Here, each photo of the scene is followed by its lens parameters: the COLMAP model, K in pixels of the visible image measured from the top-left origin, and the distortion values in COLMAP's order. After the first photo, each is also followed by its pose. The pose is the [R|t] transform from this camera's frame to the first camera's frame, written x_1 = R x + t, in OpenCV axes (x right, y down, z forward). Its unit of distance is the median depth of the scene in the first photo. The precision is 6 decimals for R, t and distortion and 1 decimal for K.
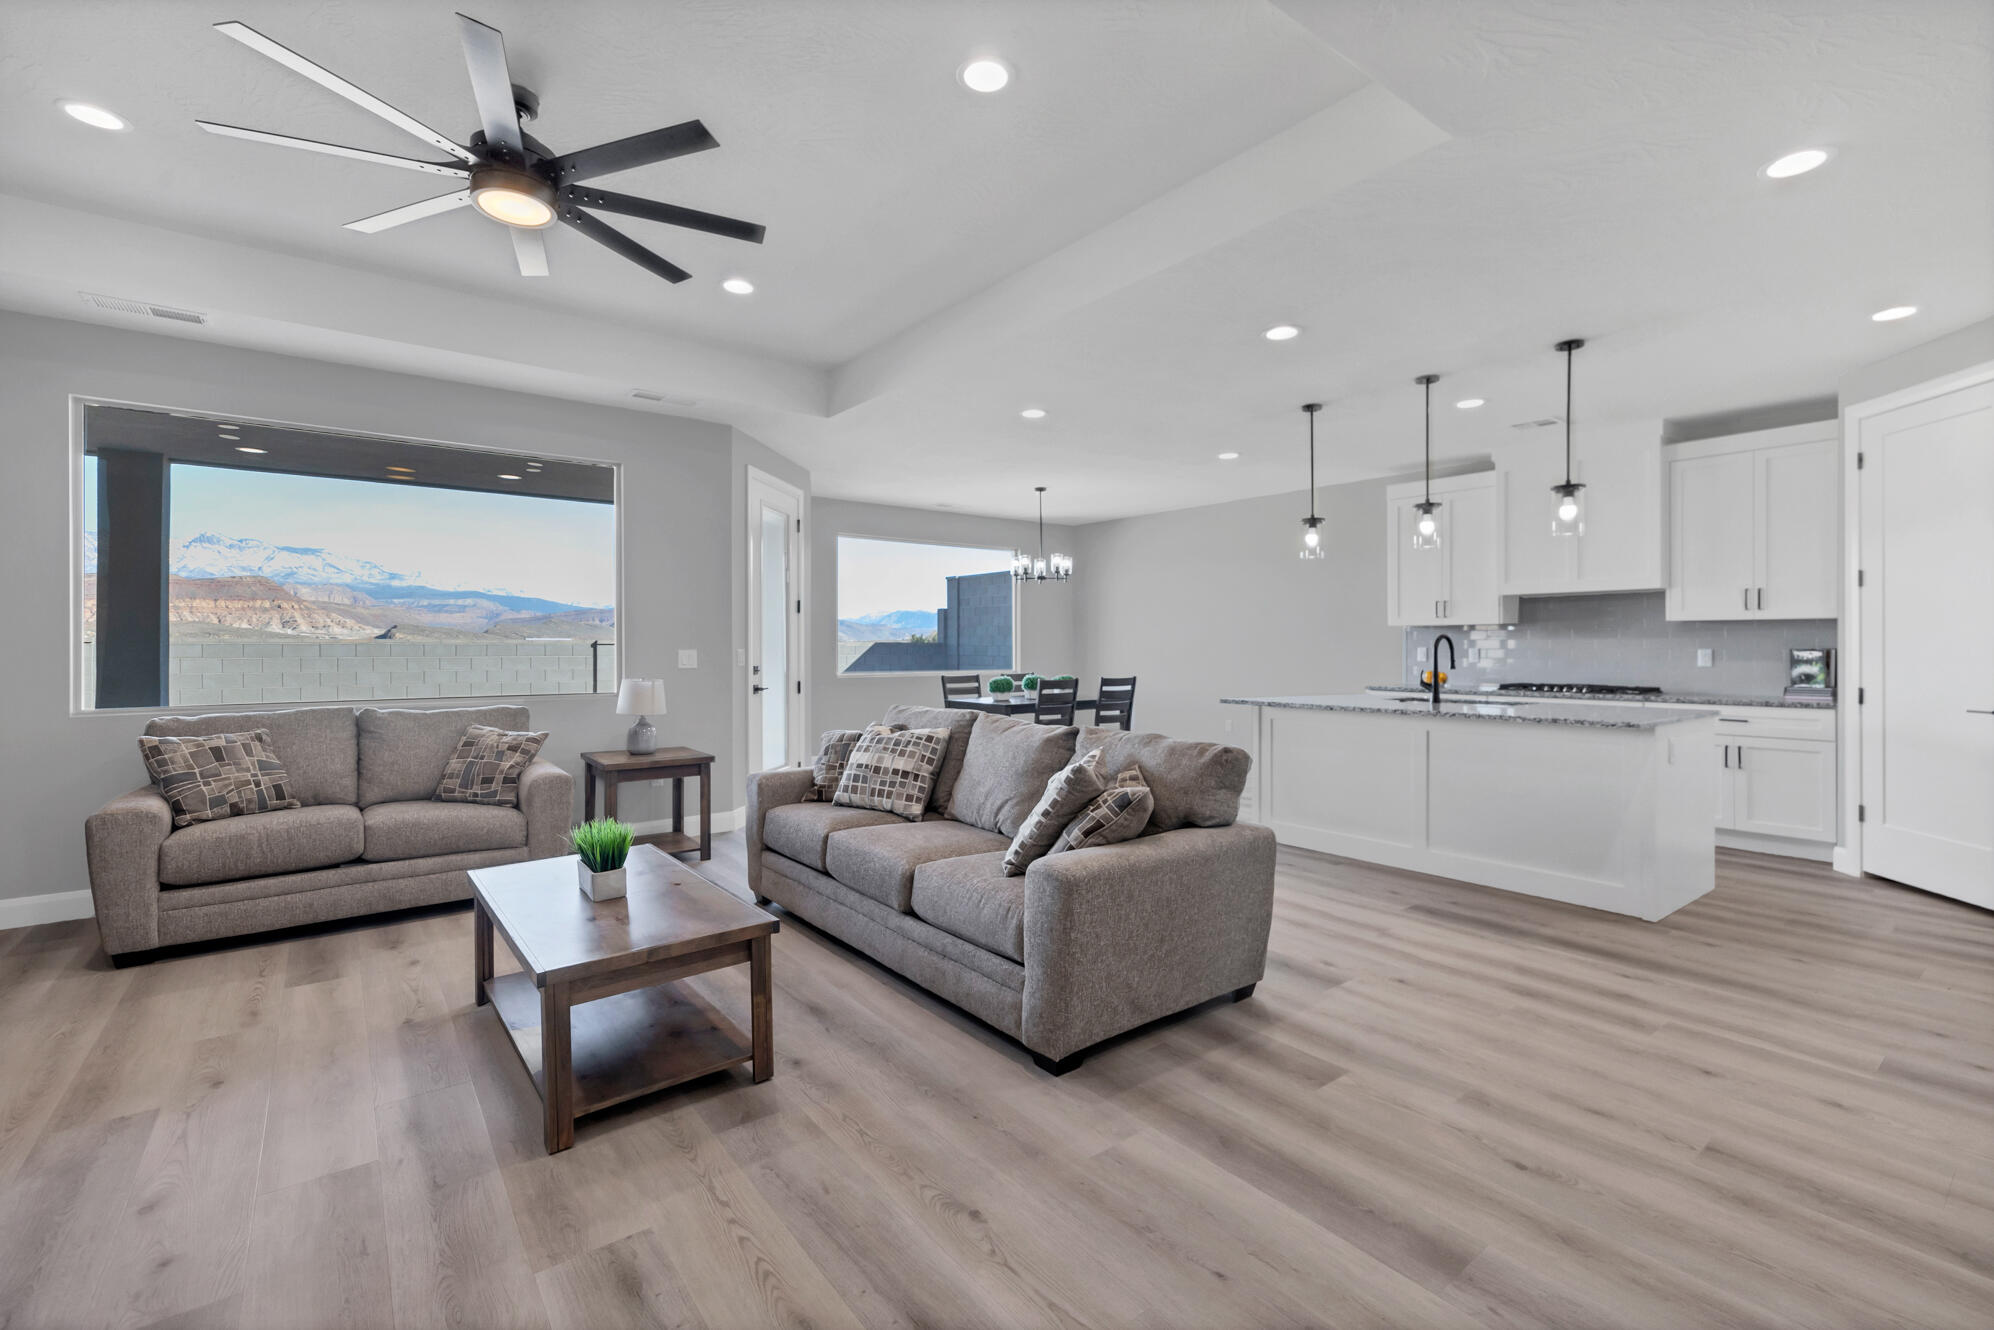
lens RADIAL K [[863.7, 0, 1004.5], [0, 863.7, 646.3], [0, 0, 1]] dist [0.002055, 0.000003]
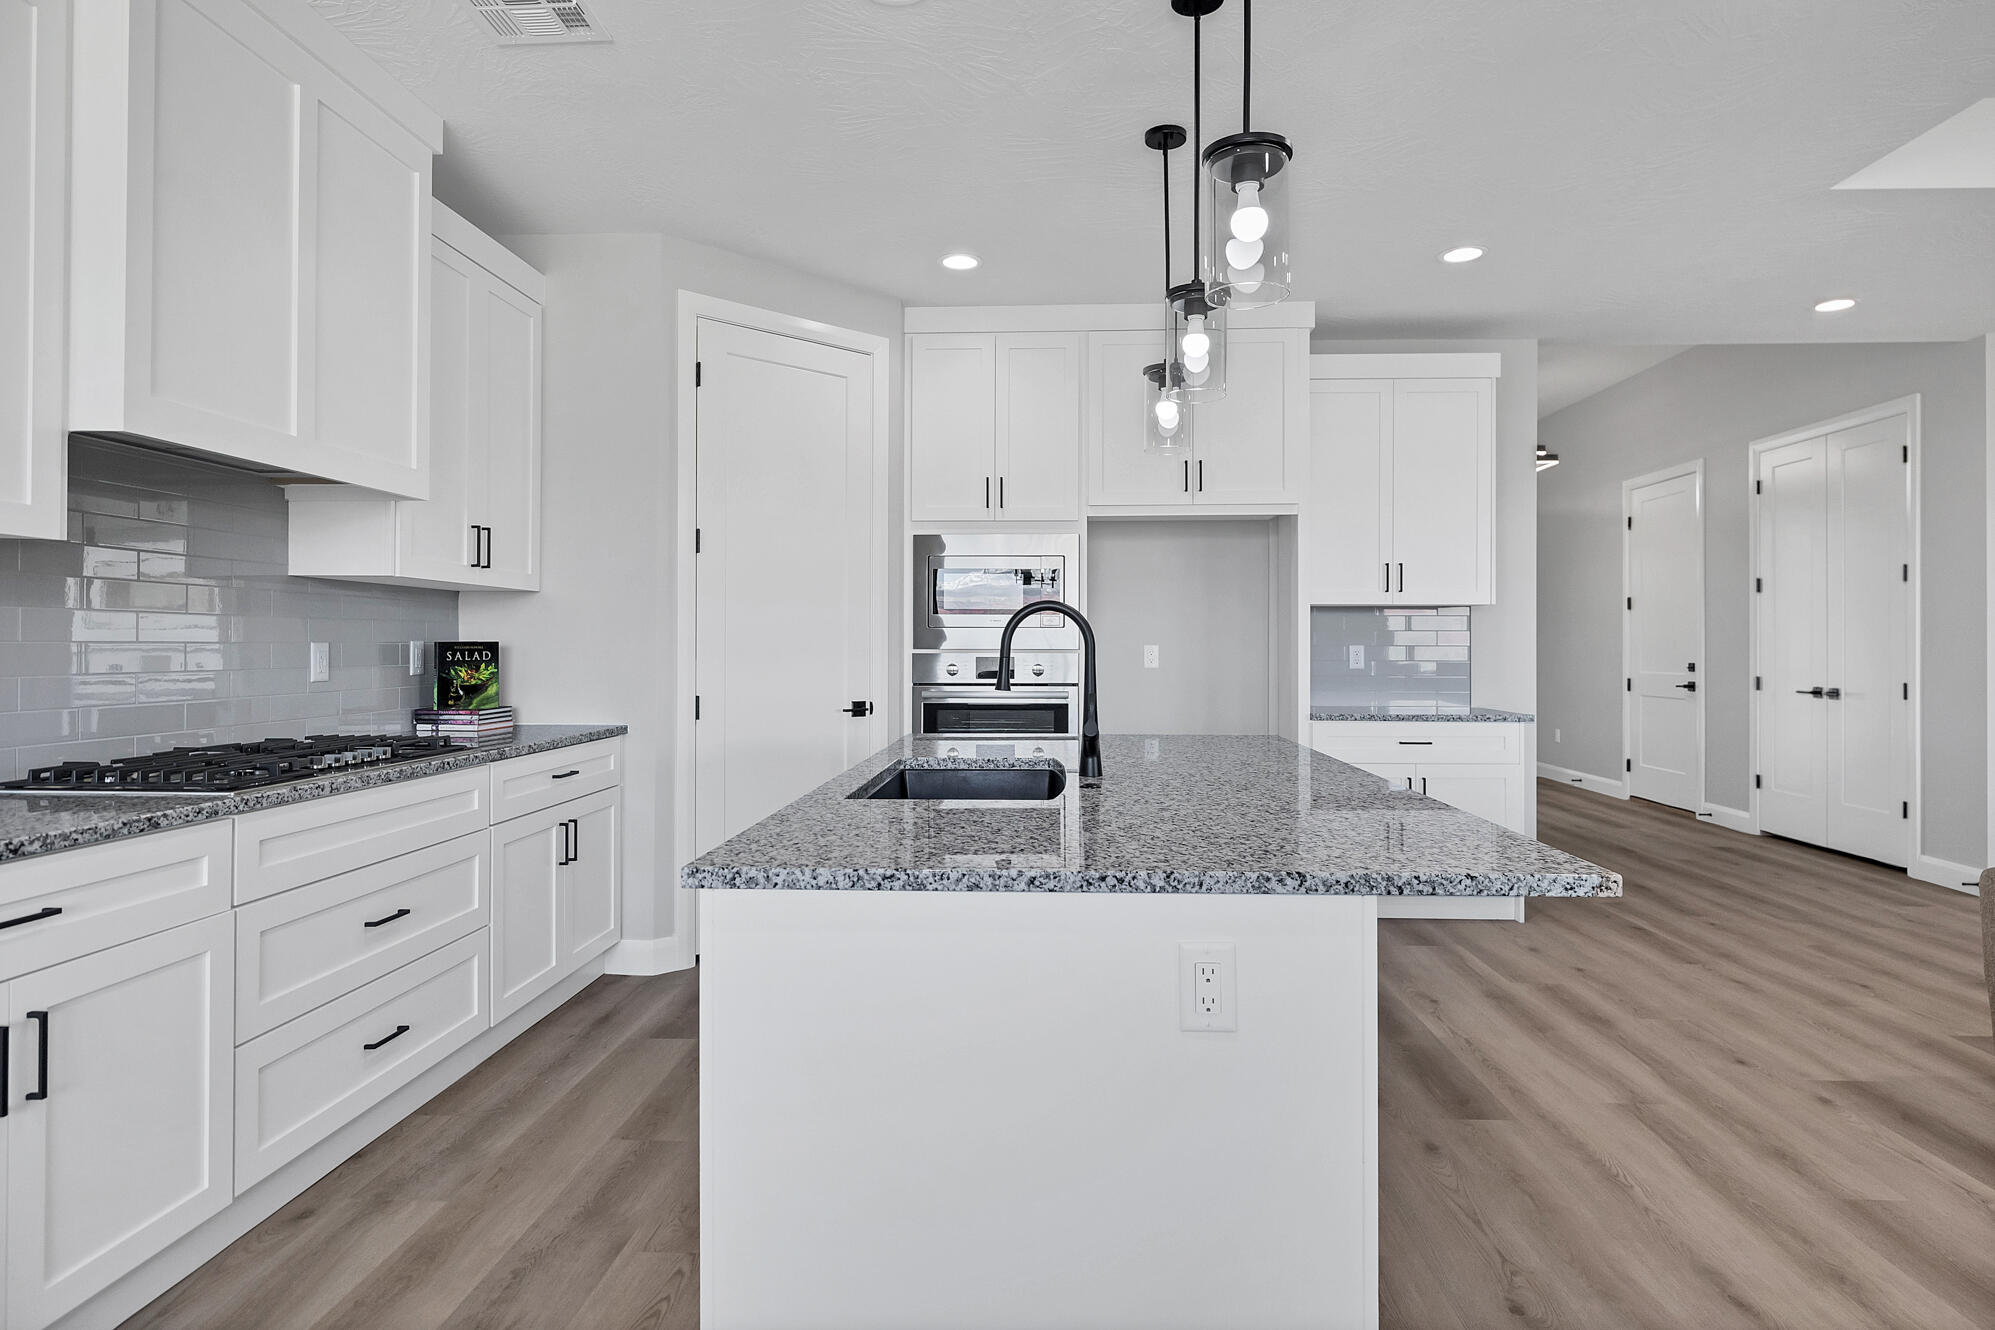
lens RADIAL K [[1082.5, 0, 998.7], [0, 1082.5, 652.1], [0, 0, 1]] dist [-0.003179, 0.001216]
pose [[-0.755986, -0.002032, 0.654585, 0.278055], [0.002159, 0.999982, 0.005597, 0.009225], [-0.654585, 0.005644, -0.755968, 1.842723]]
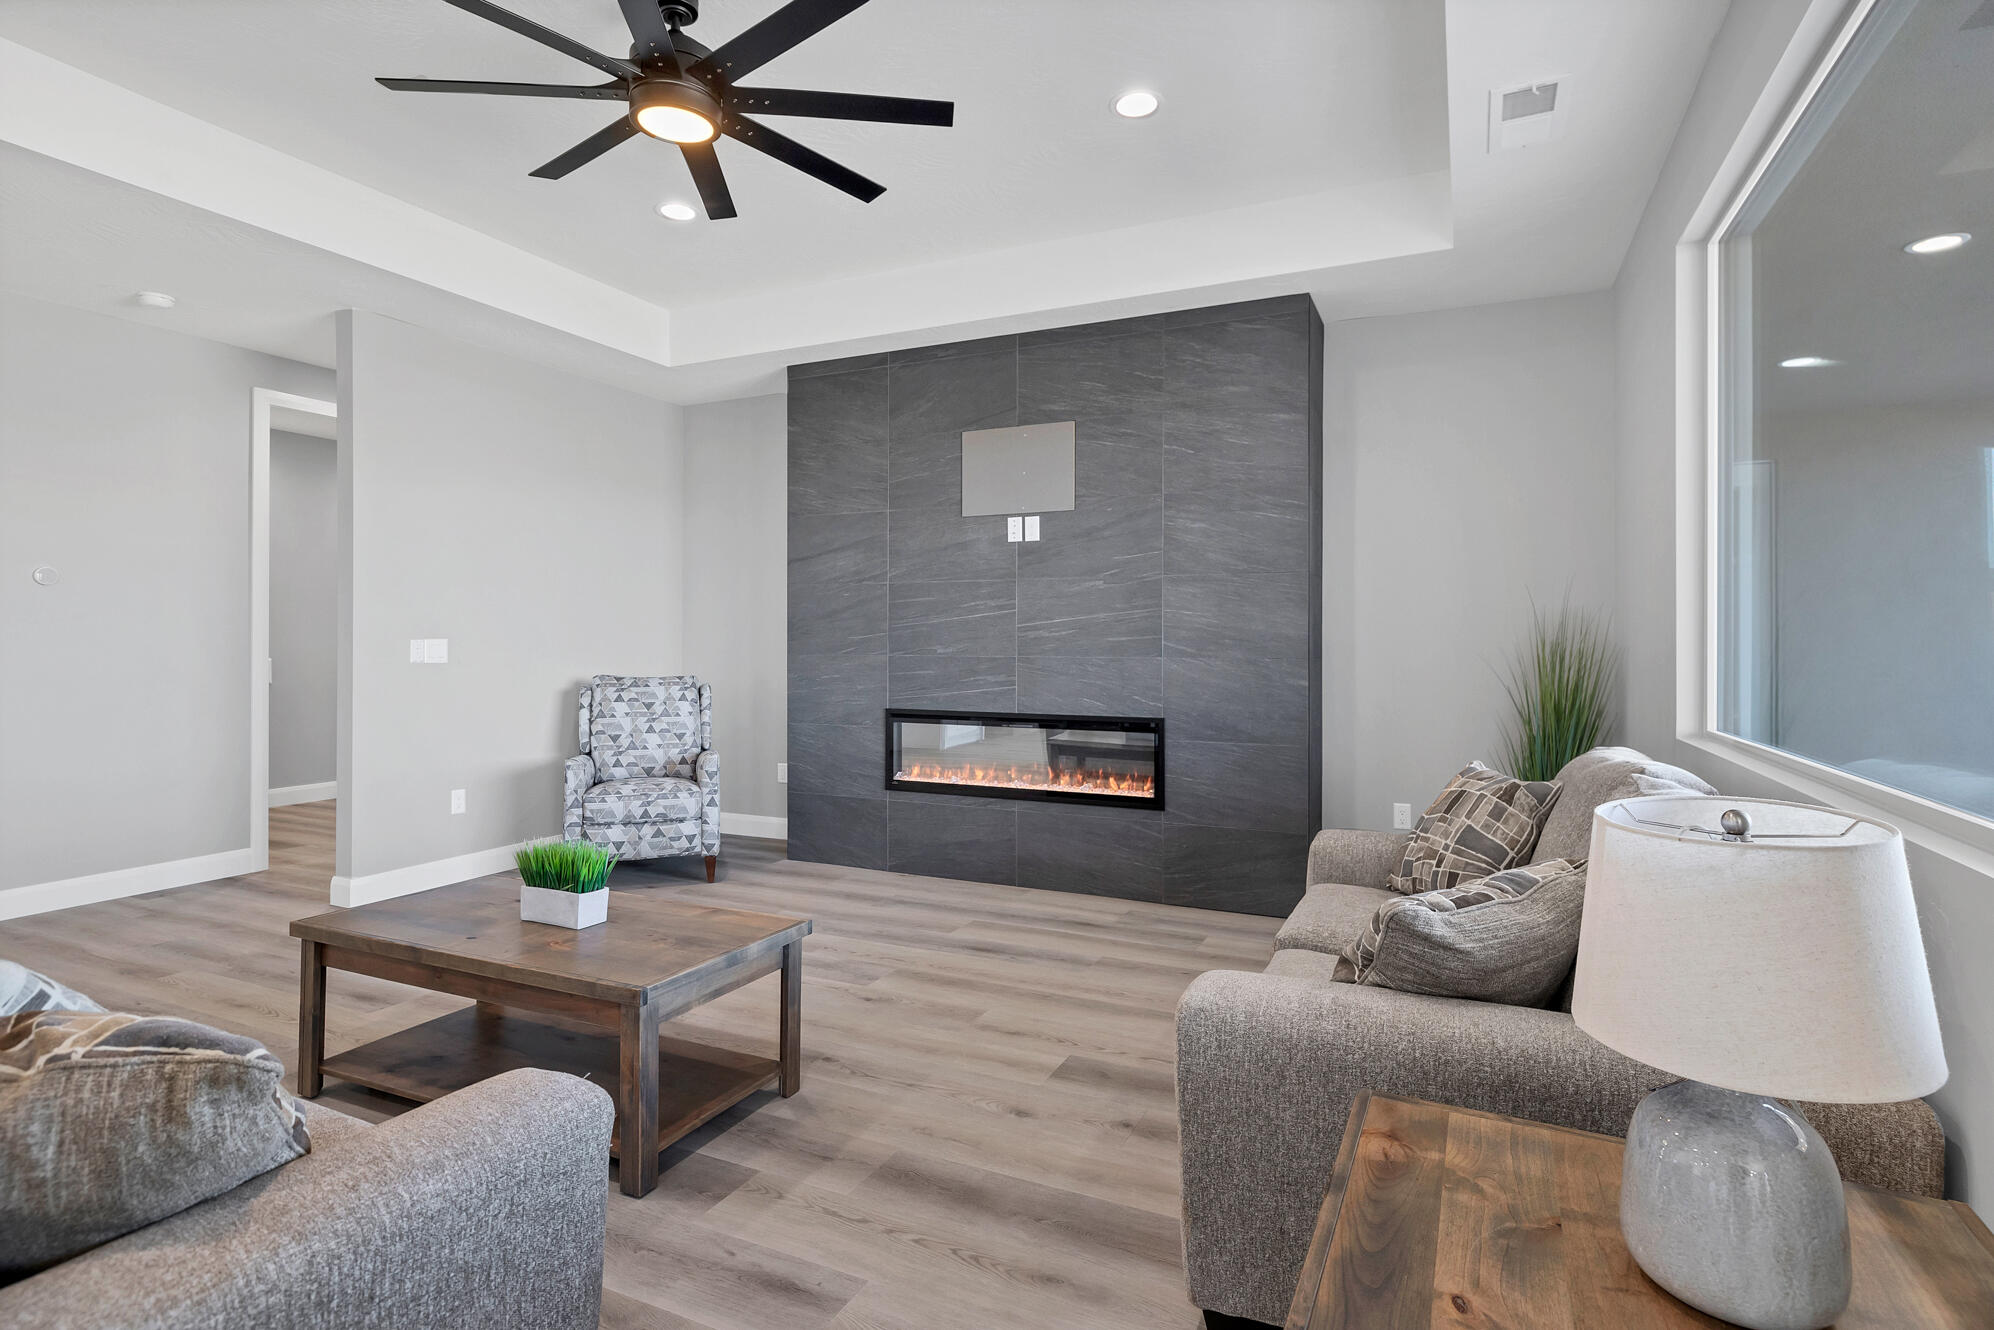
lens RADIAL K [[987.3, 0, 1004.7], [0, 987.3, 645.2], [0, 0, 1]] dist [-0.005855, 0.000166]
pose [[-0.889609, -0.001282, -0.456722, -0.300214], [-0.003382, 0.999987, 0.003782, 0.010087], [0.456711, 0.004909, -0.889601, 1.493763]]
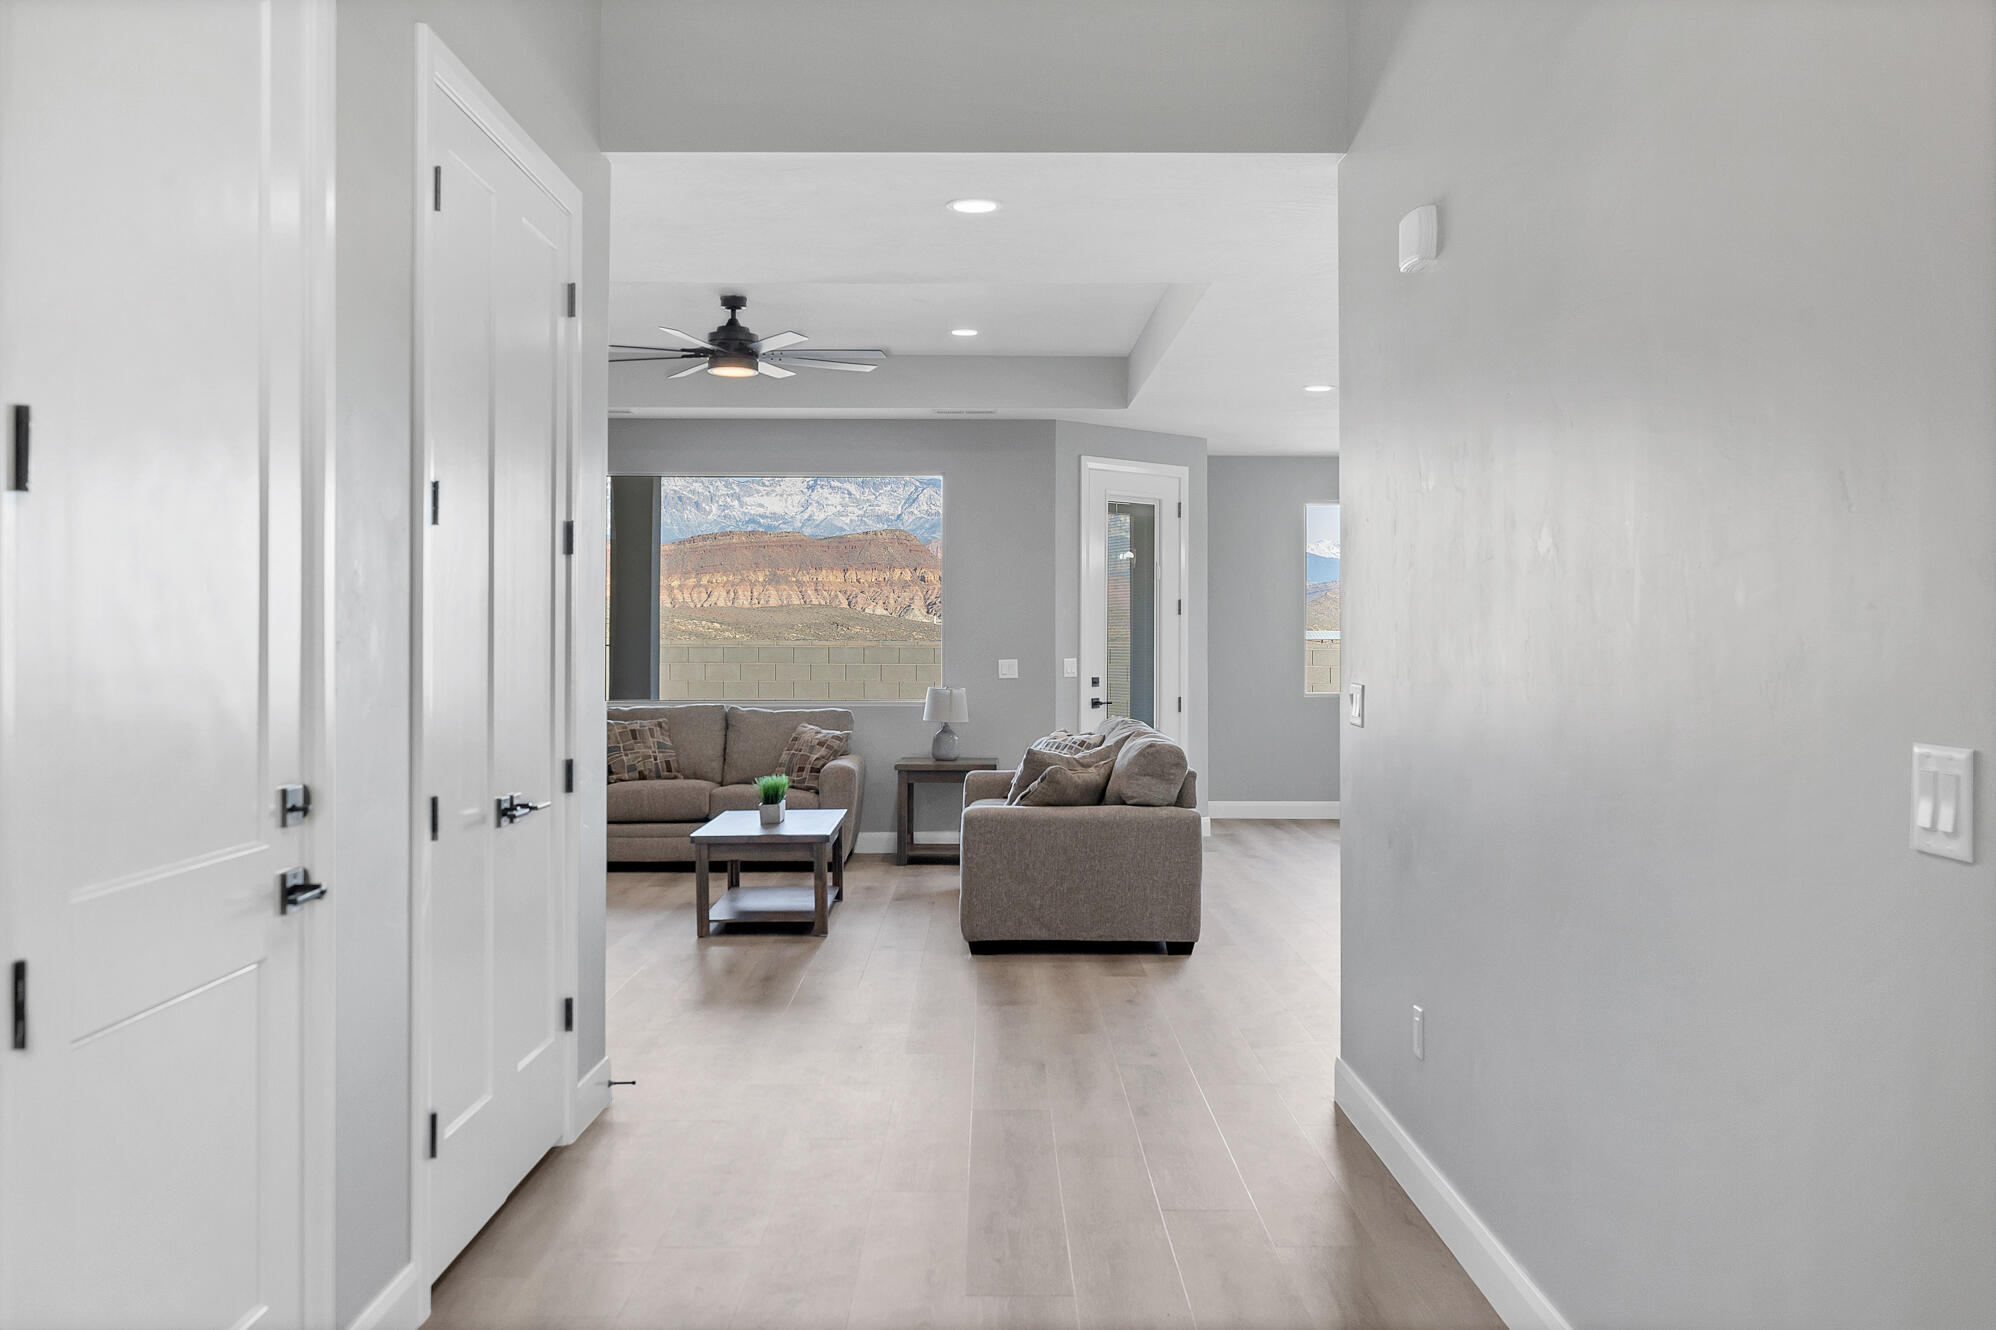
lens RADIAL K [[1873.6, 0, 994.8], [0, 1873.6, 652.0], [0, 0, 1]] dist [0.012228, 0.000000]
pose [[0.789993, 0.004771, -0.613097, 1.344541], [-0.003060, 0.999988, 0.003839, -0.017342], [0.613108, -0.001157, 0.789998, -0.978234]]
